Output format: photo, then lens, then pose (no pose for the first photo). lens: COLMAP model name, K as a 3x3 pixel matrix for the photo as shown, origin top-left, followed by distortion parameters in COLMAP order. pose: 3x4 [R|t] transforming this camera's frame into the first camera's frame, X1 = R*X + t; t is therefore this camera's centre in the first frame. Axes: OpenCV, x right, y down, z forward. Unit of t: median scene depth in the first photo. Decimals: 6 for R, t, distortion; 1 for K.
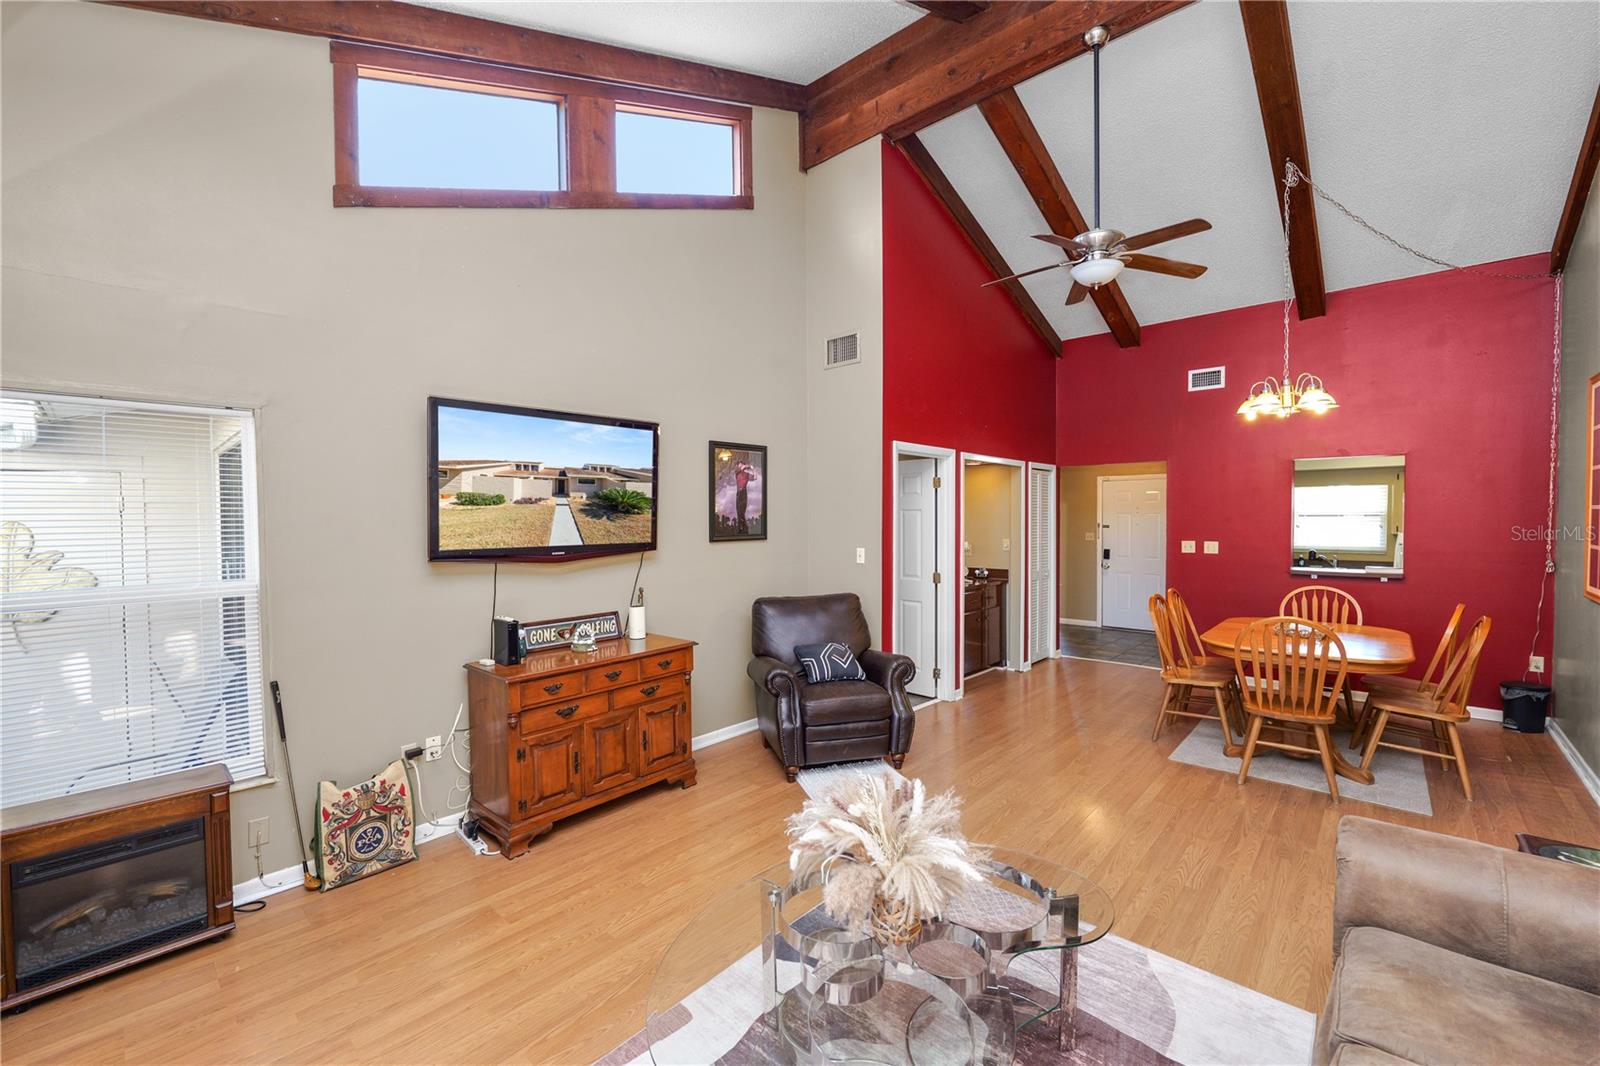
lens RADIAL K [[650.8, 0, 798.6], [0, 650.8, 531.9], [0, 0, 1]] dist [-0.014210, 0.001517]
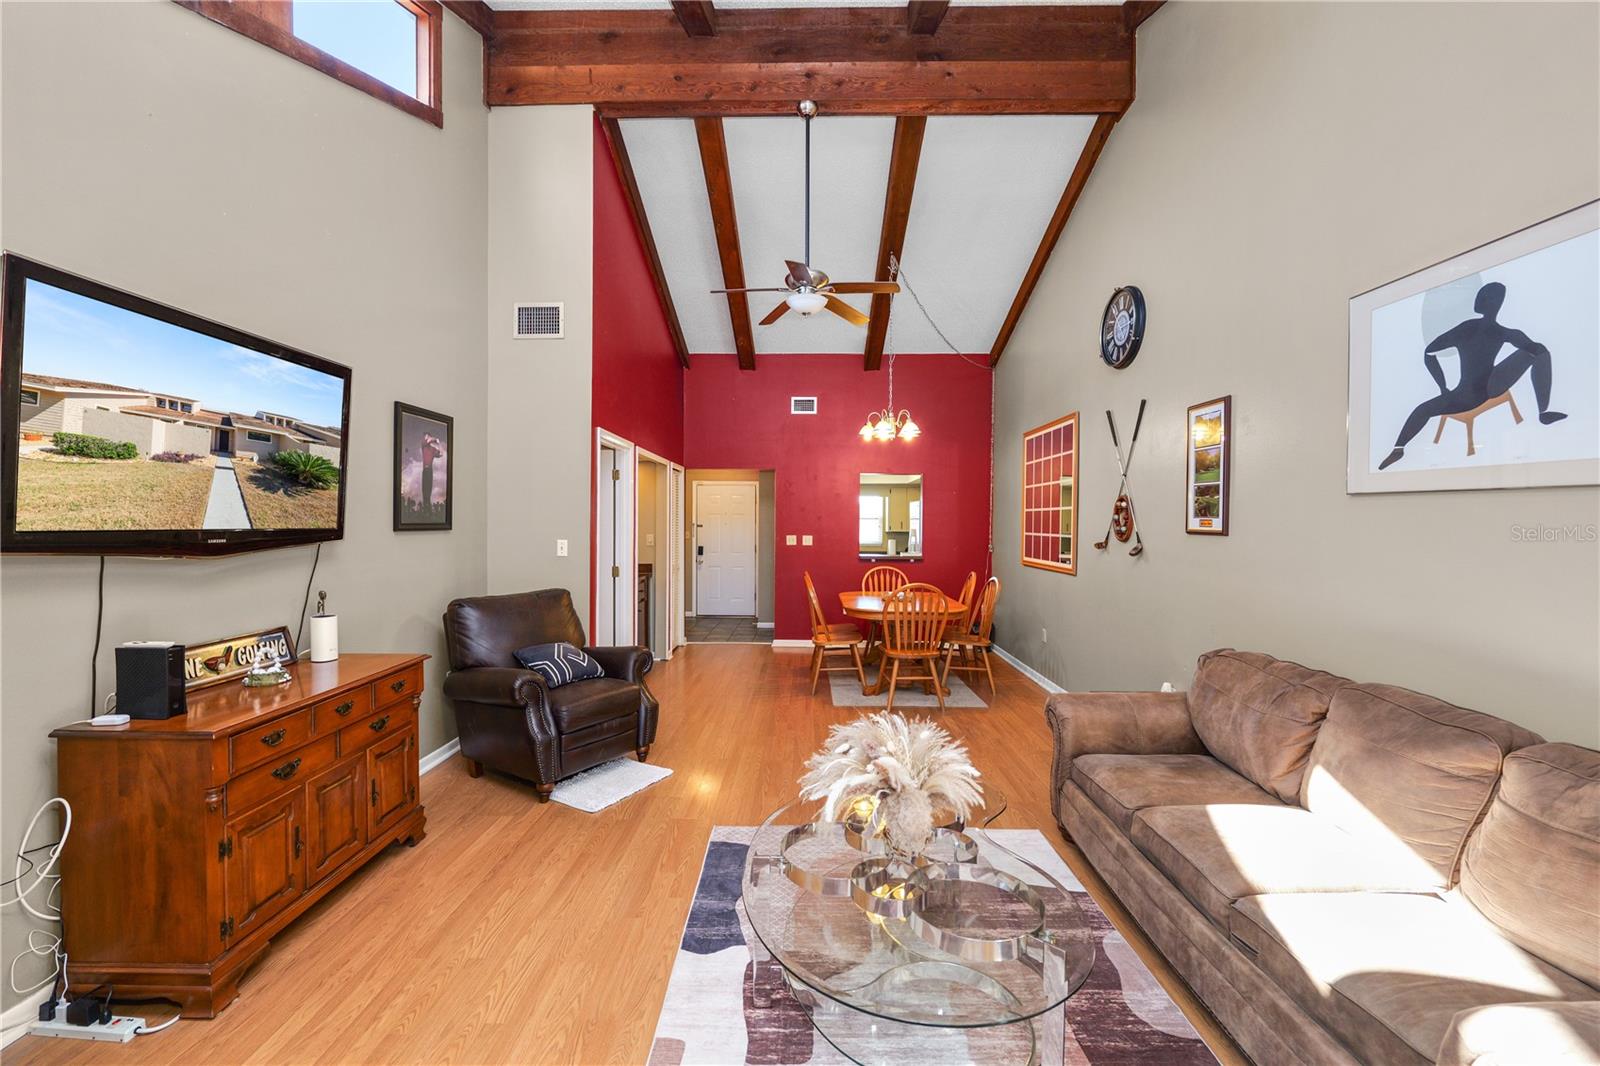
lens RADIAL K [[649.7, 0, 797.0], [0, 649.7, 531.5], [0, 0, 1]] dist [-0.012417, 0.000966]
pose [[0.750169, 0.002412, 0.661241, -0.302891], [0.004815, 0.999947, -0.009110, 0.026758], [-0.661228, 0.010018, 0.750118, 0.103117]]
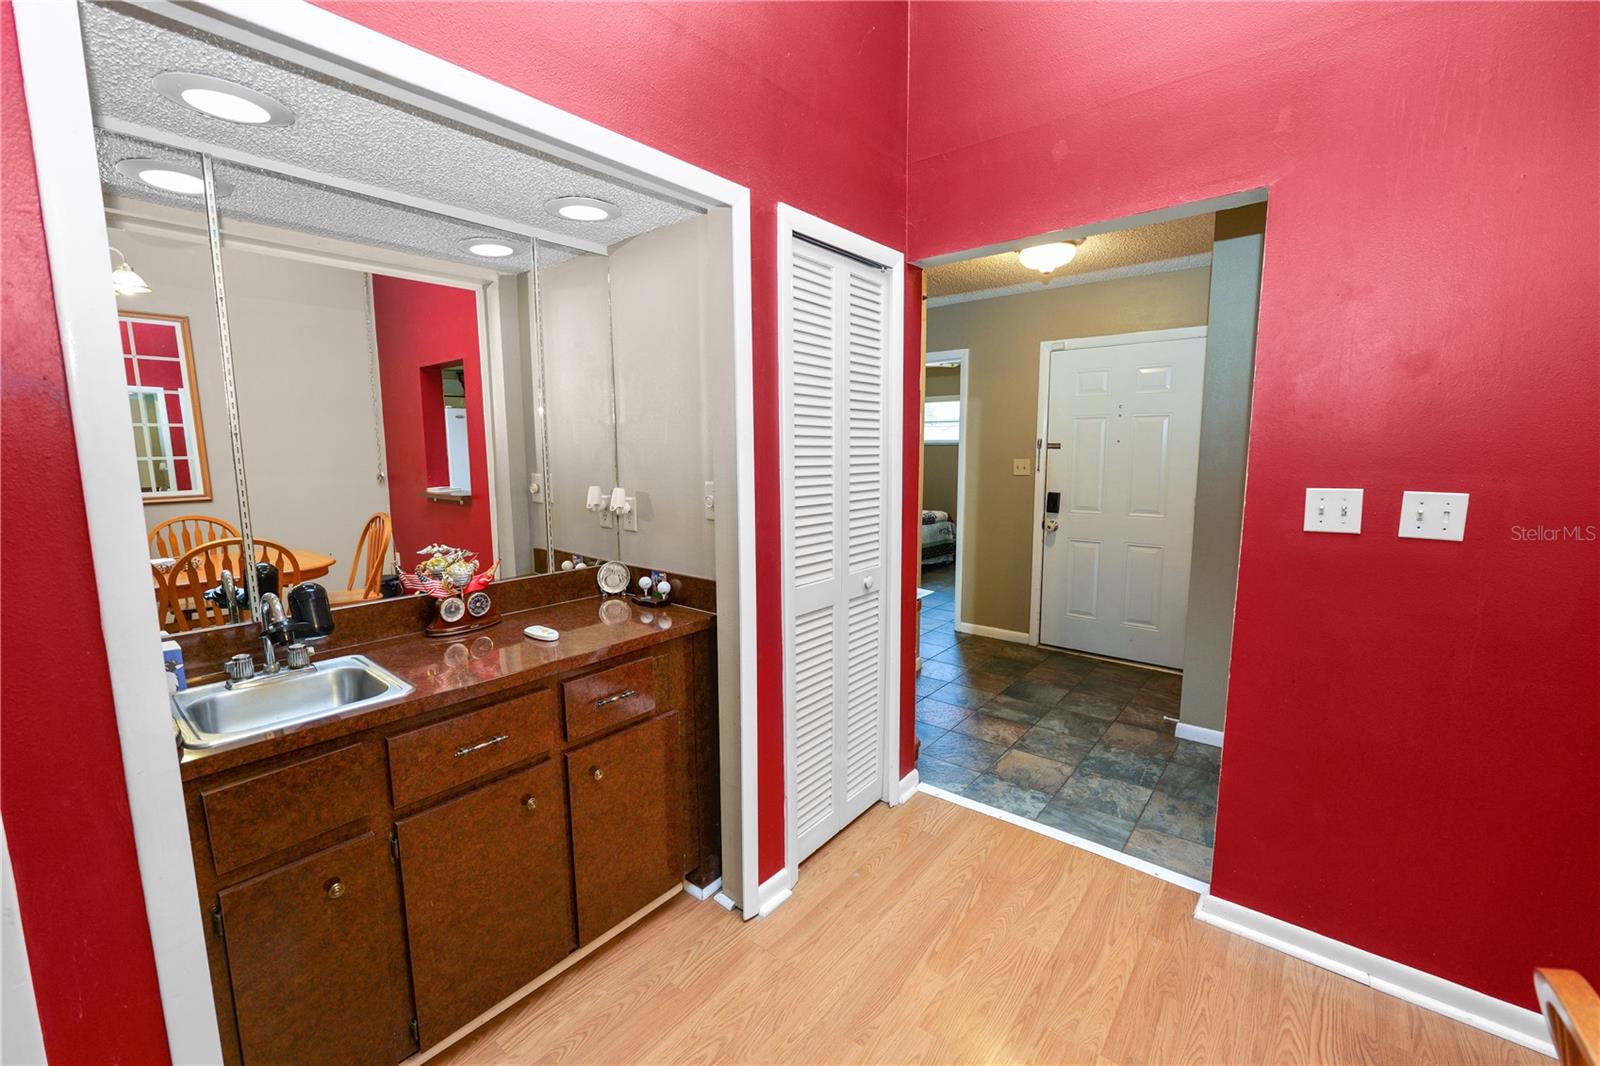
lens RADIAL K [[650.8, 0, 798.6], [0, 650.8, 531.9], [0, 0, 1]] dist [-0.014210, 0.001517]
pose [[0.998441, -0.010086, 0.054893, 0.542533], [0.003957, 0.993853, 0.110634, 0.002375], [-0.055672, -0.110244, 0.992344, 1.107004]]
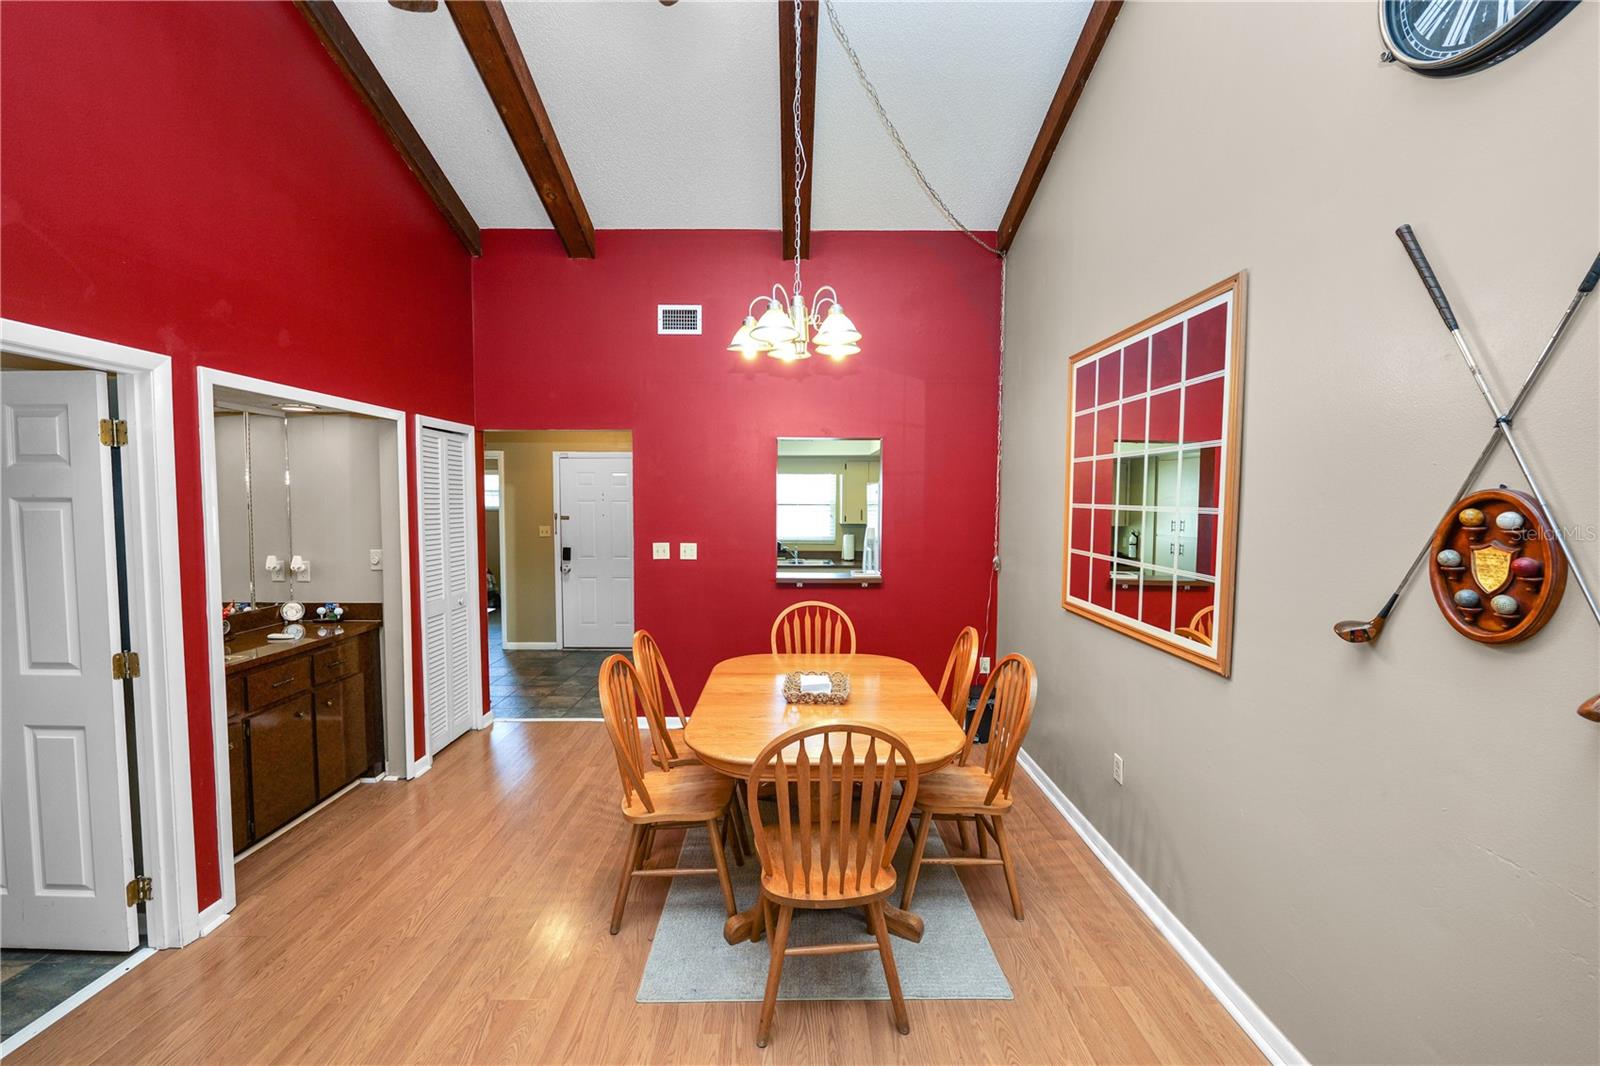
lens RADIAL K [[650.8, 0, 798.6], [0, 650.8, 531.9], [0, 0, 1]] dist [-0.014210, 0.001517]
pose [[0.730518, -0.028349, 0.682305, 0.324612], [0.008321, 0.999433, 0.032616, -0.030636], [-0.682843, -0.018149, 0.730340, 0.540805]]
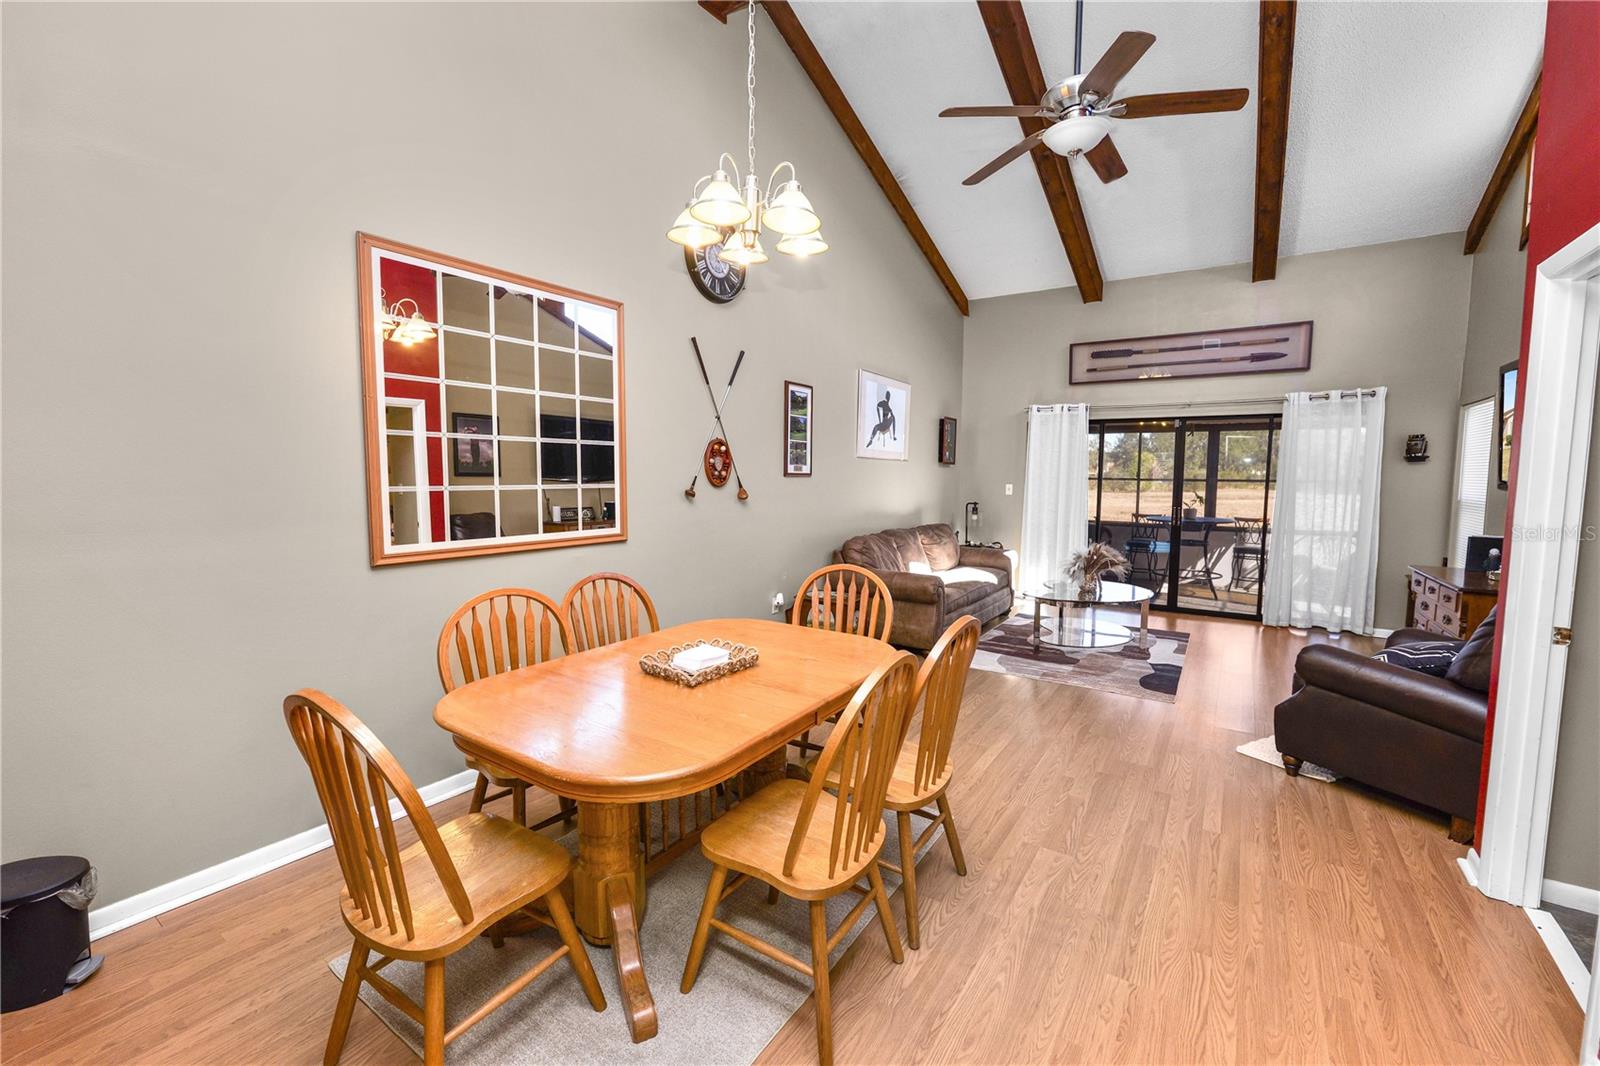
lens RADIAL K [[653.1, 0, 798.0], [0, 653.1, 529.0], [0, 0, 1]] dist [-0.012022, 0.001069]
pose [[-0.989885, 0.013146, -0.141265, 0.803097], [-0.002646, 0.993814, 0.111028, -0.011818], [0.141851, 0.110279, -0.983726, 1.565666]]
